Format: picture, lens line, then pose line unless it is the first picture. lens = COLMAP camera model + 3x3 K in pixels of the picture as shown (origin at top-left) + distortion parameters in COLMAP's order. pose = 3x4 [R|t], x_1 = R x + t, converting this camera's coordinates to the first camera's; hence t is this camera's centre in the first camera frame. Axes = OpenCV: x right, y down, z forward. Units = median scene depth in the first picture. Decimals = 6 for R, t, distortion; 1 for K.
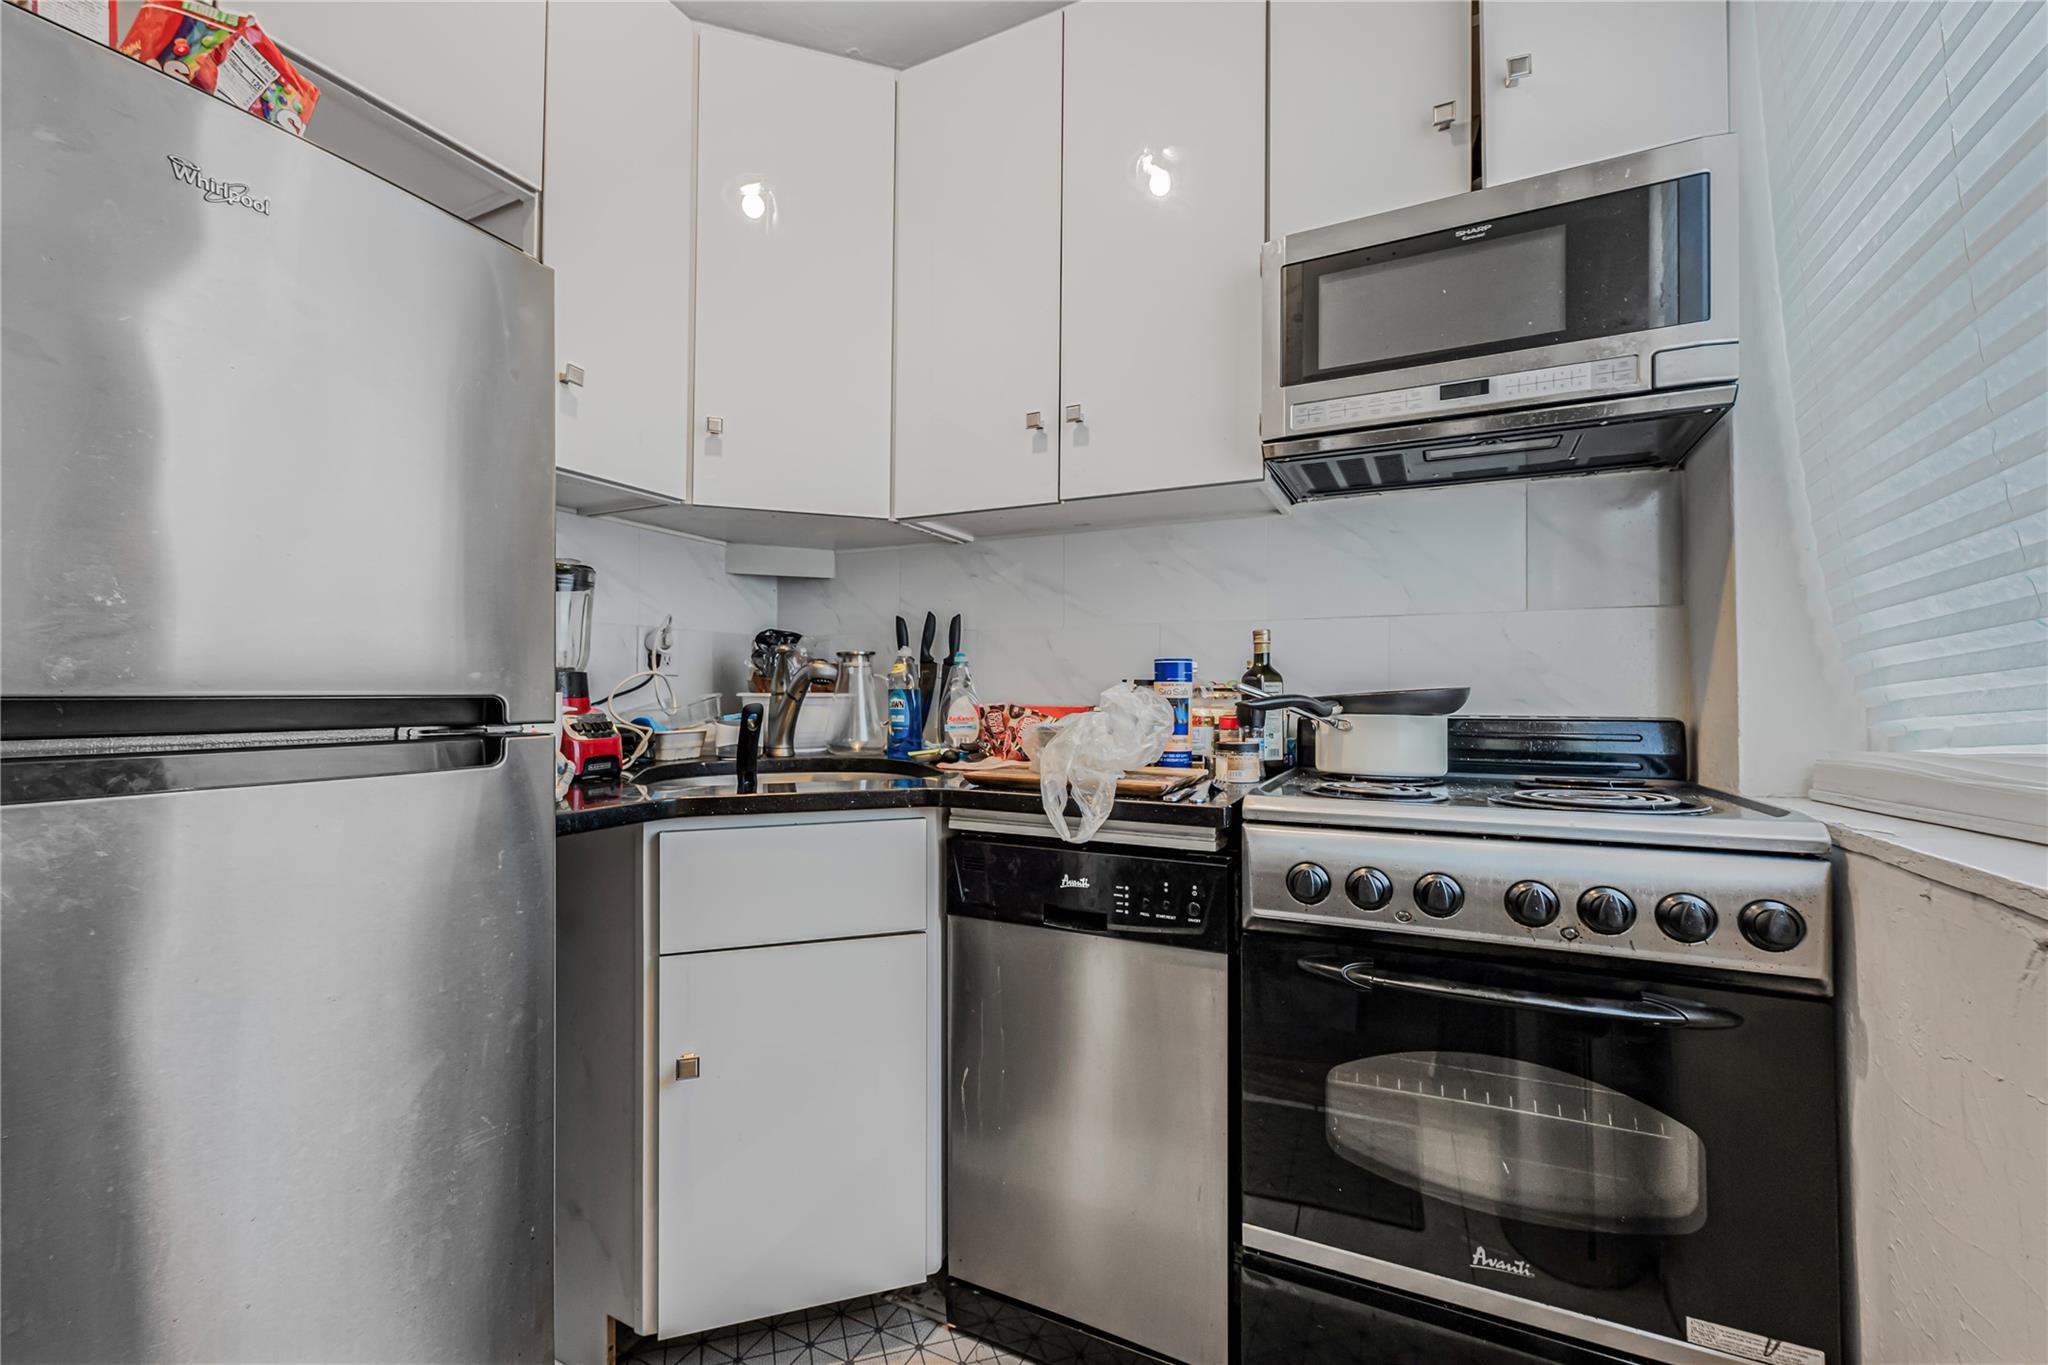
lens RADIAL K [[820.0, 0, 1026.6], [0, 820.0, 689.9], [0, 0, 1]] dist [0.002718, -0.000586]
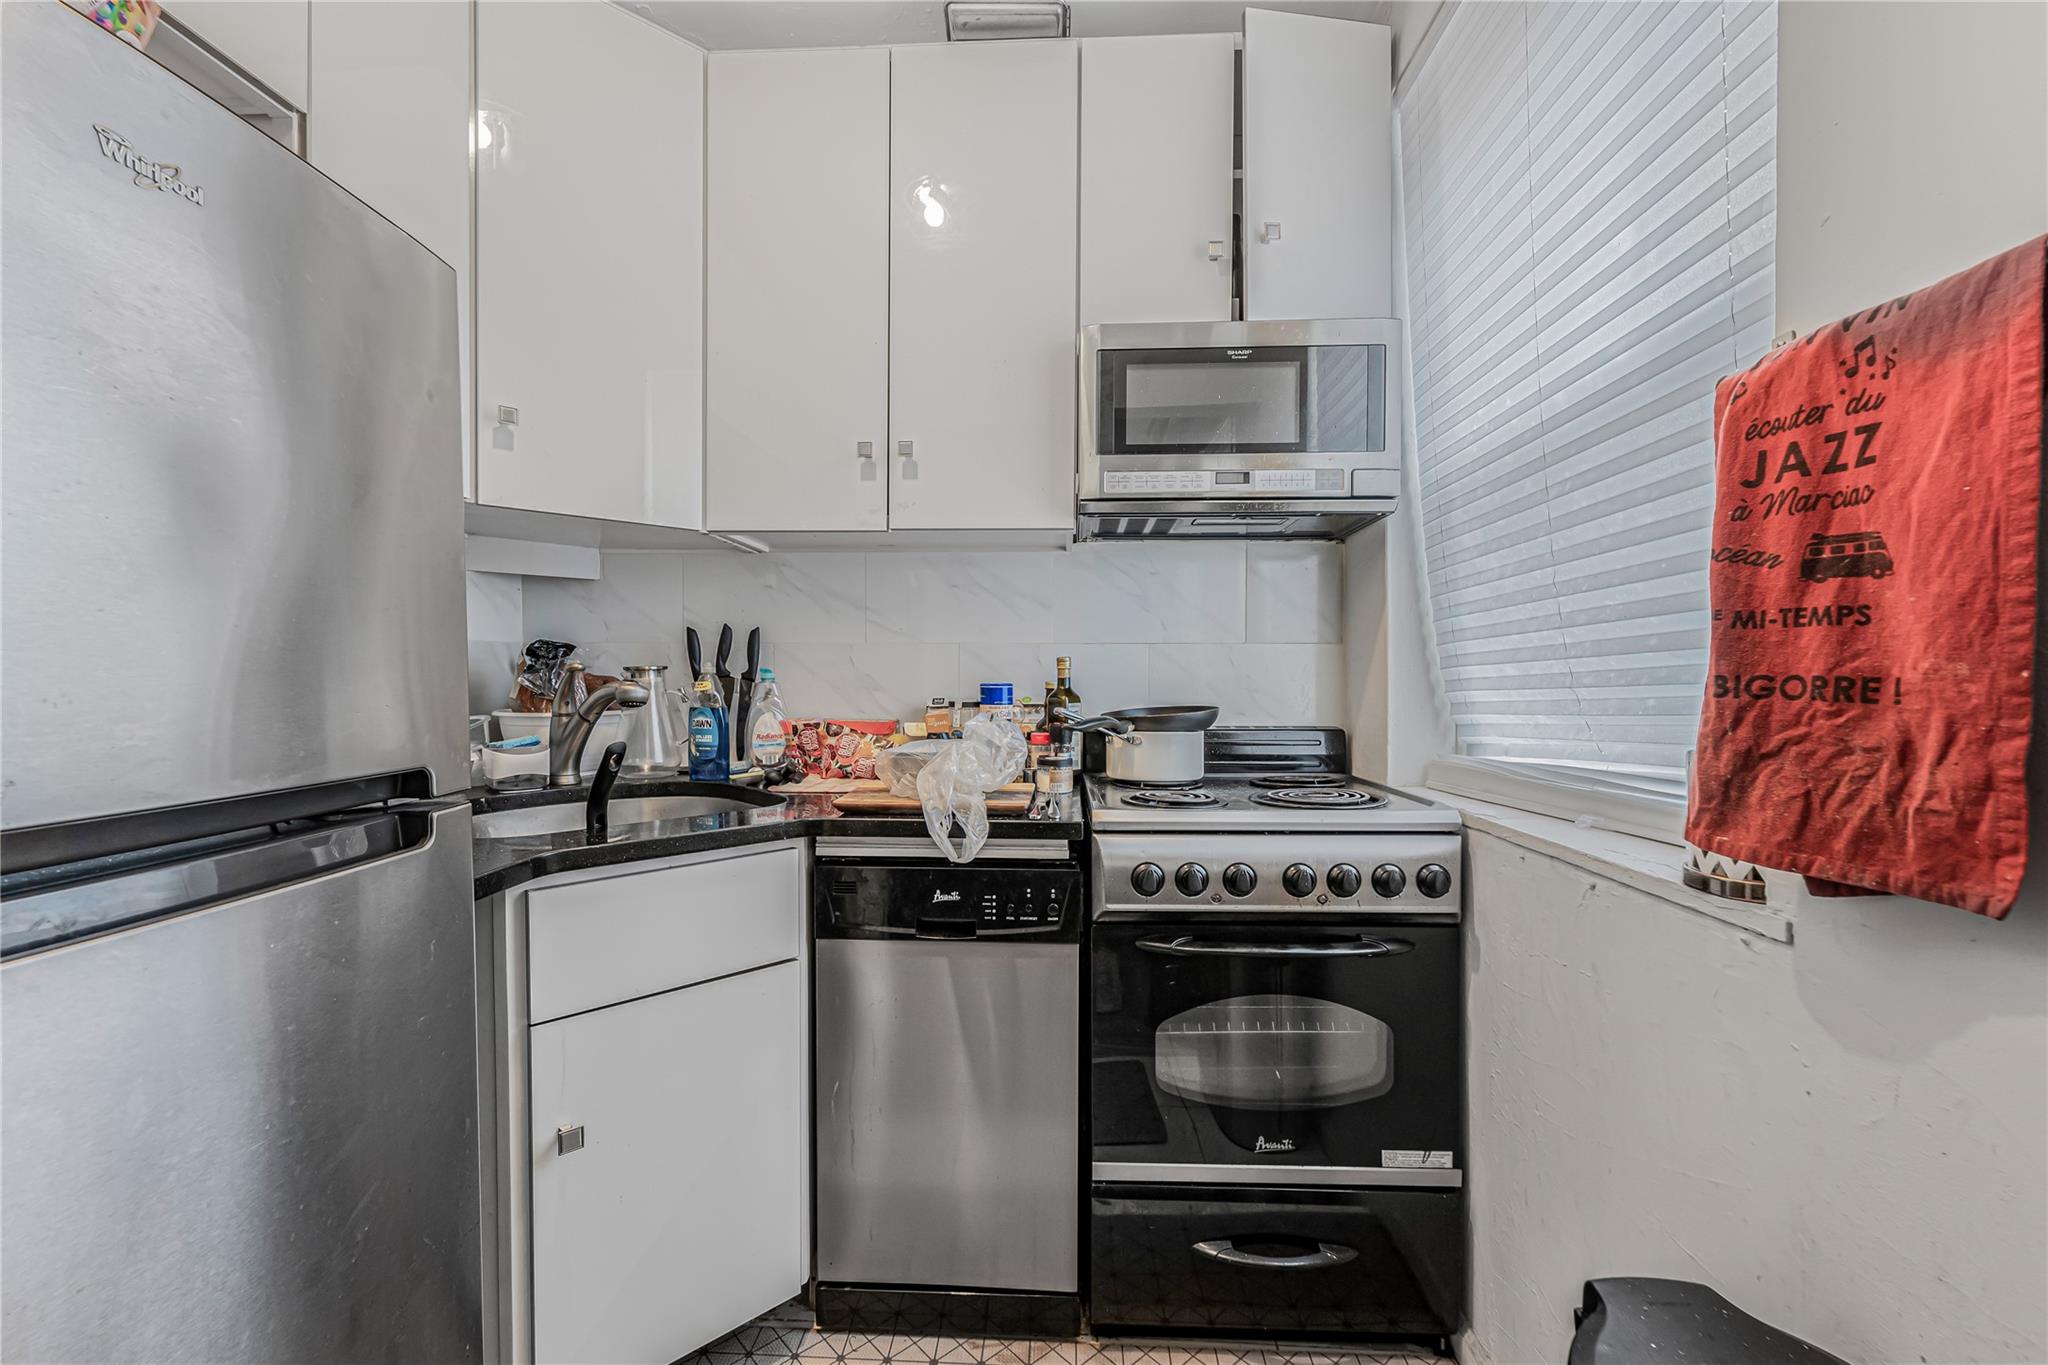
lens RADIAL K [[820.0, 0, 1039.7], [0, 820.0, 690.8], [0, 0, 1]] dist [0.002718, -0.000586]
pose [[0.912559, -0.001967, 0.408941, -0.259496], [-0.009223, 0.999635, 0.025388, -0.065879], [-0.408841, -0.026940, 0.912208, -0.046859]]
